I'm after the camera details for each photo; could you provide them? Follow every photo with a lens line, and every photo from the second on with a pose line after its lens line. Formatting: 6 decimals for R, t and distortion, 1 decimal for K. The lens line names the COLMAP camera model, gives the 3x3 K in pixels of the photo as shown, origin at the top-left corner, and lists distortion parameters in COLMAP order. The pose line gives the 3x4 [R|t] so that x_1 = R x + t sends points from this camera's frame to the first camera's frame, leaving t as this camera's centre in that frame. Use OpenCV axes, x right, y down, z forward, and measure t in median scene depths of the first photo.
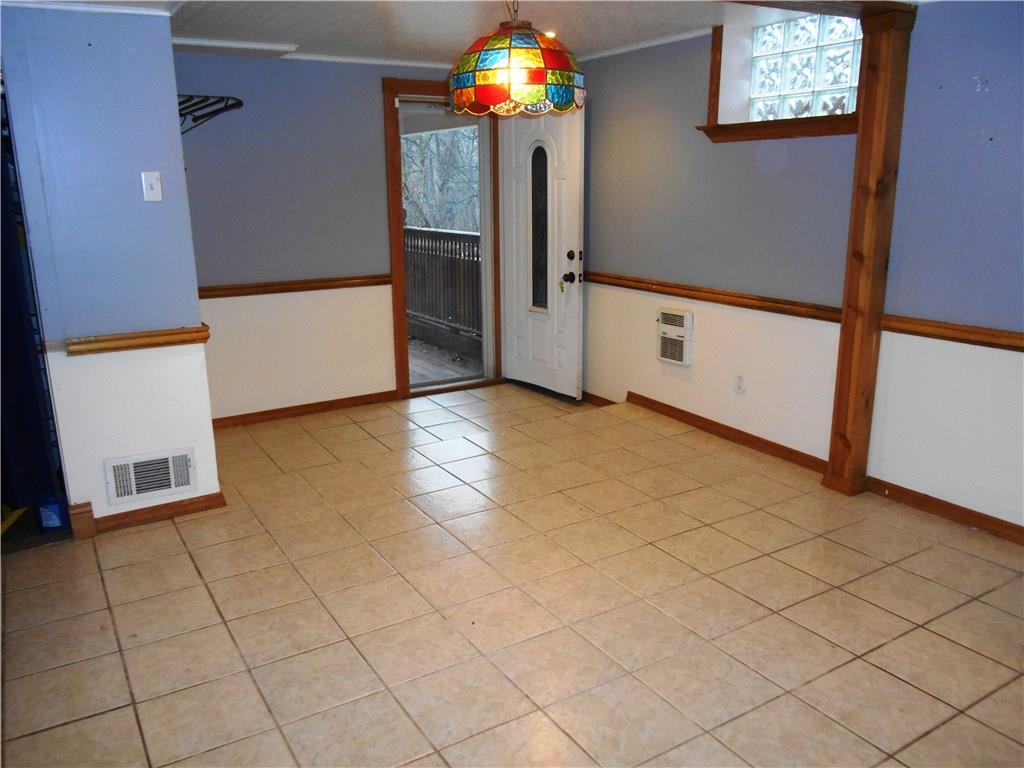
lens RADIAL K [[792.9, 0, 512.0], [0, 792.9, 384.0], [0, 0, 1]] dist [-0.033626, 0.010494]
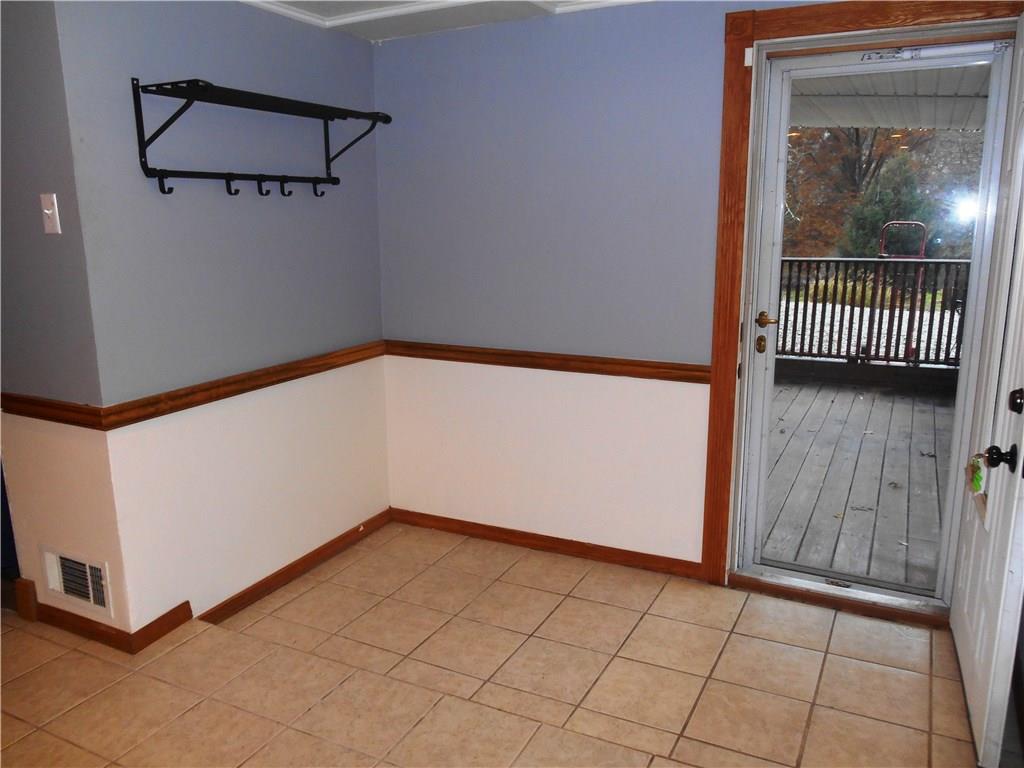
lens RADIAL K [[792.9, 0, 512.0], [0, 792.9, 384.0], [0, 0, 1]] dist [-0.033626, 0.010494]
pose [[0.516926, 0.184862, -0.835831, 0.259735], [-0.204242, 0.974840, 0.089292, -0.155216], [0.831308, 0.124554, 0.541676, 0.607360]]
